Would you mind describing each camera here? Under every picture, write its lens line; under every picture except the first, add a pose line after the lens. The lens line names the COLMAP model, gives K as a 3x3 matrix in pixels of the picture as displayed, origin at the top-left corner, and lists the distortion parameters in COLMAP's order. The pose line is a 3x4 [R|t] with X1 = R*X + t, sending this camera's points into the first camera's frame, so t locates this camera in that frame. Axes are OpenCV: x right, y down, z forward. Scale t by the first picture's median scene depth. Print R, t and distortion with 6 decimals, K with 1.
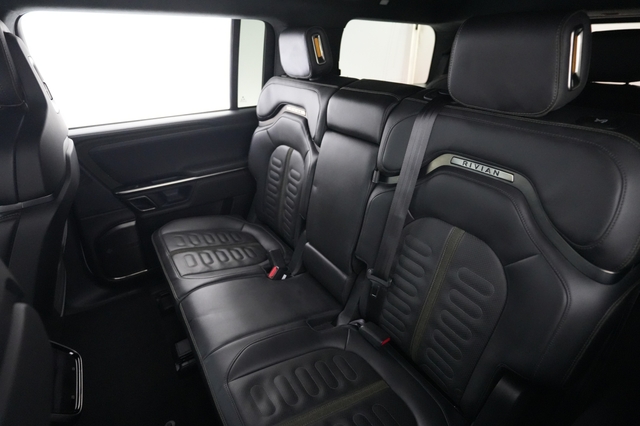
lens RADIAL K [[315.8, 0, 321.5], [0, 315.8, 212.1], [0, 0, 1]] dist [0.079441, 0.000215]
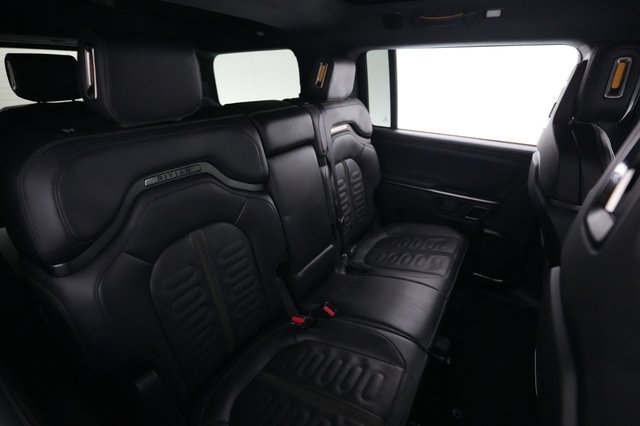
lens RADIAL K [[321.1, 0, 318.2], [0, 321.1, 204.7], [0, 0, 1]] dist [0.022461, -0.000201]
pose [[-0.426259, -0.365885, 0.827304, -0.679878], [0.388514, 0.751859, 0.532696, -0.470085], [-0.816921, 0.548485, -0.178335, 0.891623]]
